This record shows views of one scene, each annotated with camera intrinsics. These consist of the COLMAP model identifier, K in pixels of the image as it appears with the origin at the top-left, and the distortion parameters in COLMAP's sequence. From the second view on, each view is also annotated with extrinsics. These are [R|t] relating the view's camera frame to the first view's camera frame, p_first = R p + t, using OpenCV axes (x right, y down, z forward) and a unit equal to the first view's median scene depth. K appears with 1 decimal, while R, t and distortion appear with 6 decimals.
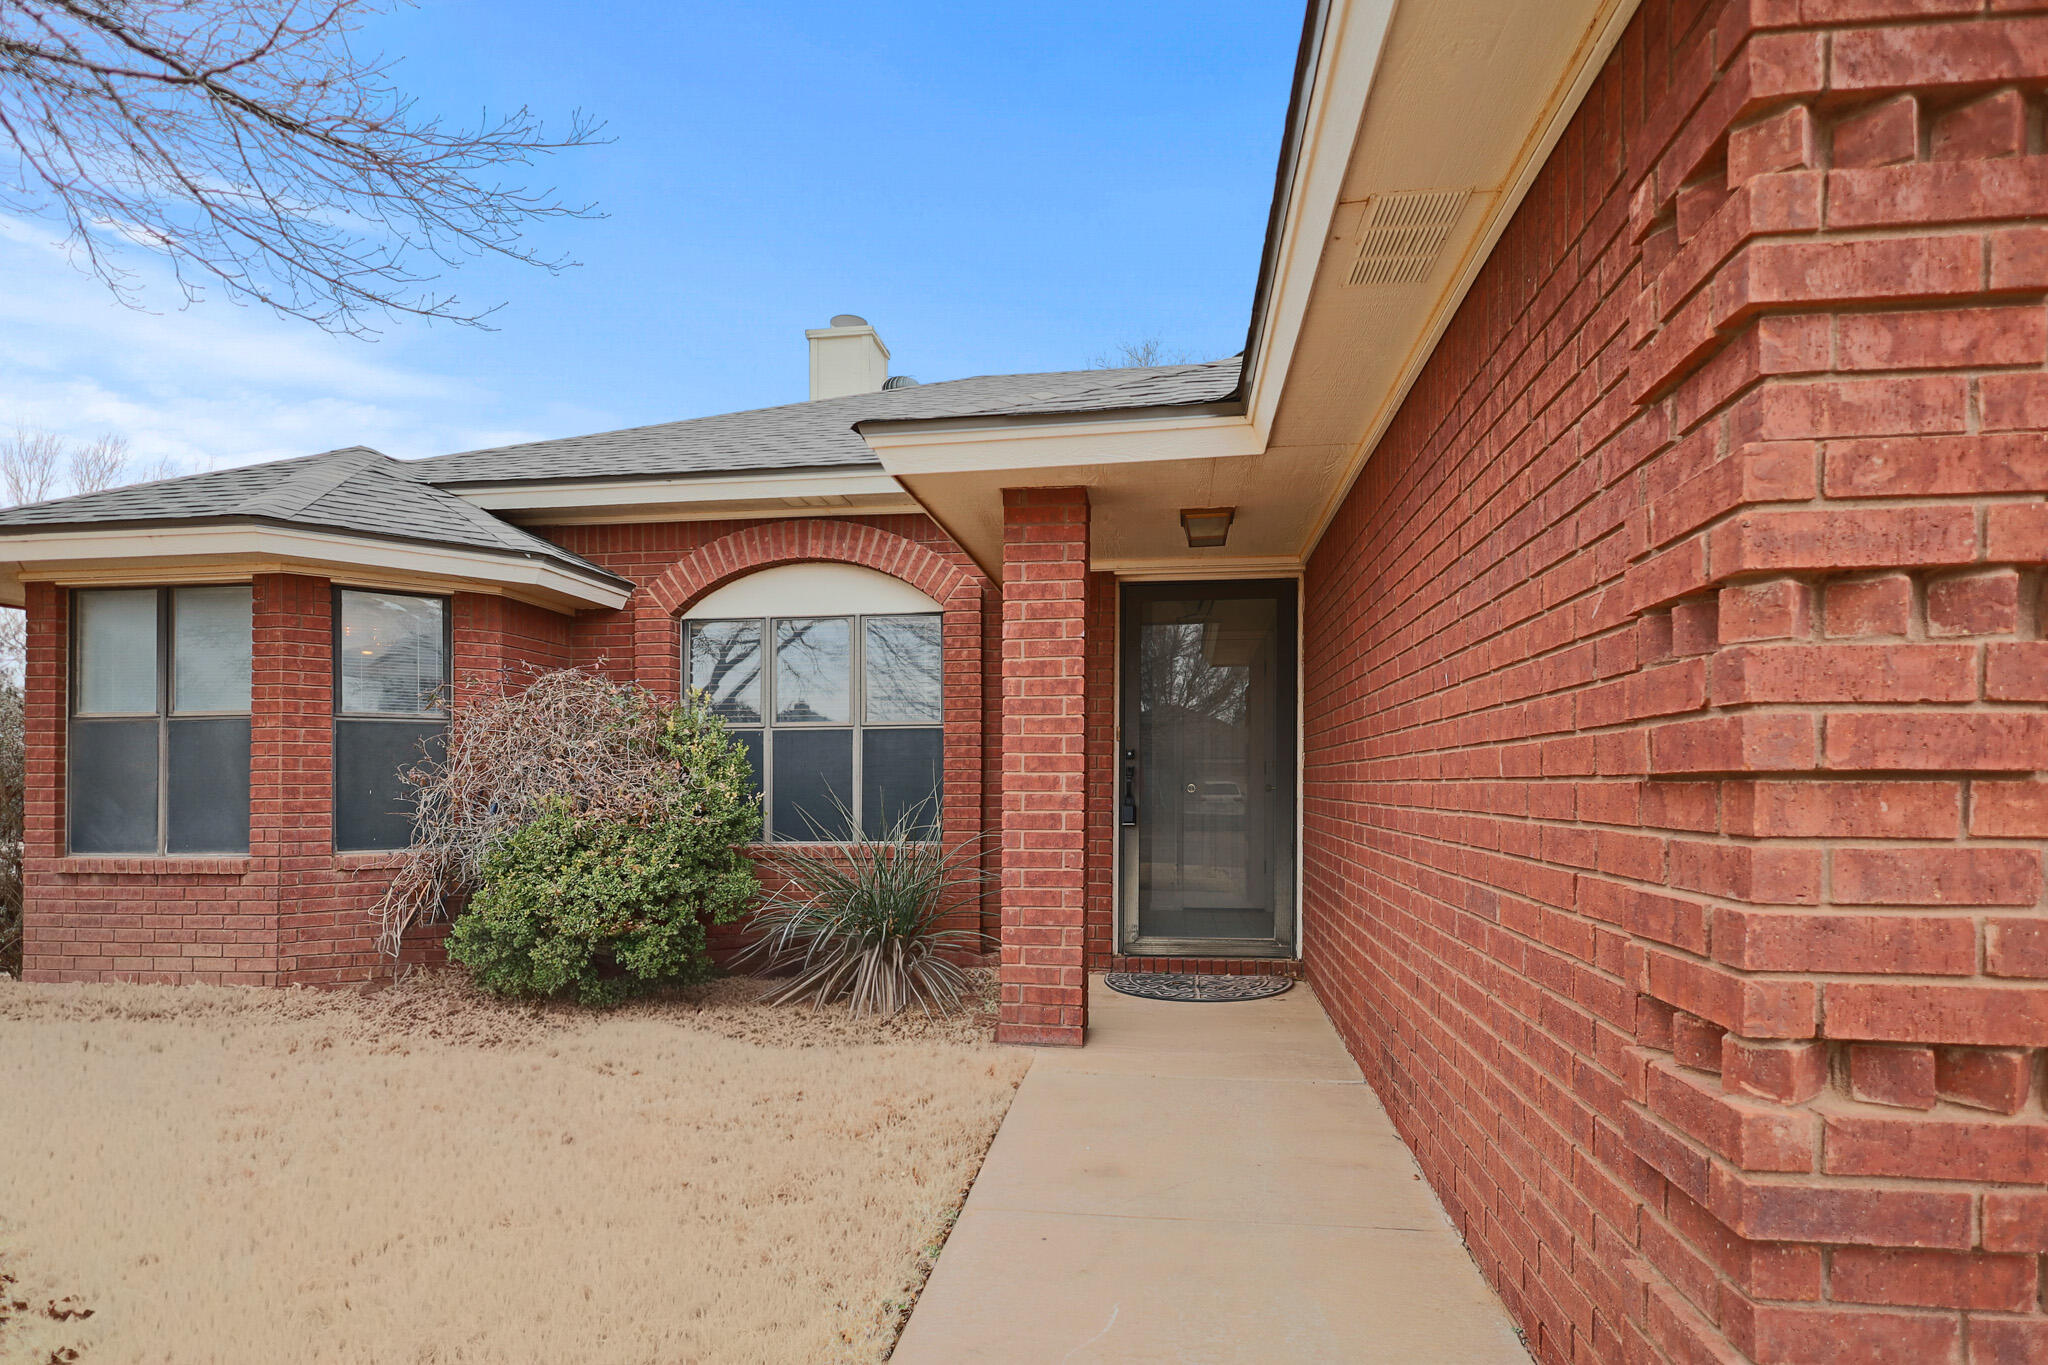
lens RADIAL K [[1062.6, 0, 1025.6], [0, 1062.6, 788.0], [0, 0, 1]] dist [0.001756, -0.000033]
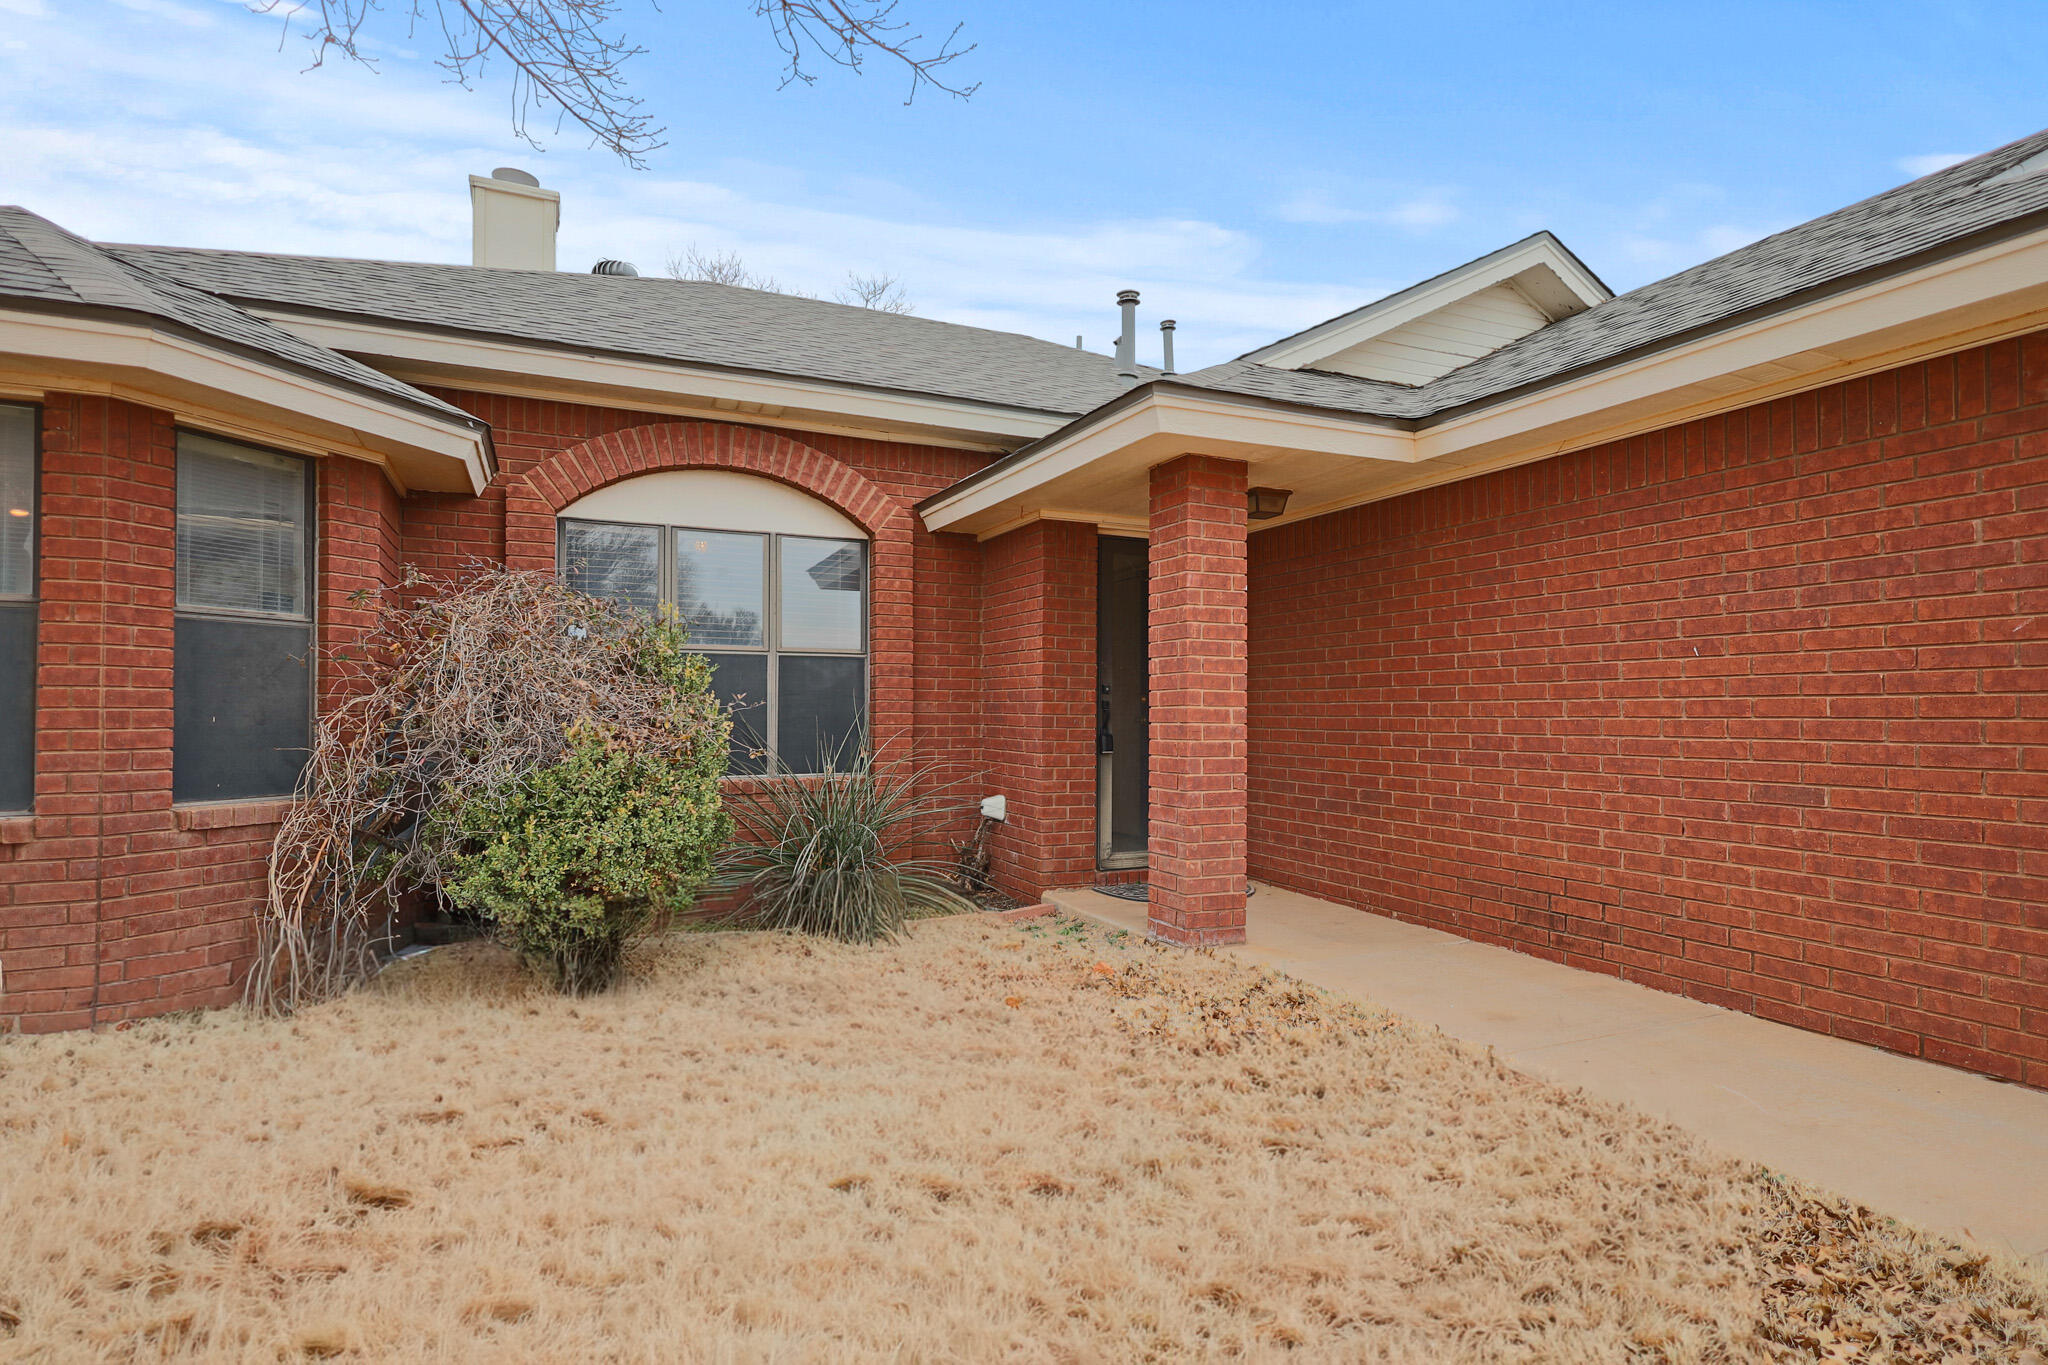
lens RADIAL K [[1053.3, 0, 1025.4], [0, 1053.3, 712.2], [0, 0, 1]] dist [-0.001517, 0.000454]
pose [[0.842492, 0.009493, 0.538625, -0.554639], [-0.006420, 0.999951, -0.007583, 0.000895], [-0.538671, 0.002931, 0.842511, 0.114354]]
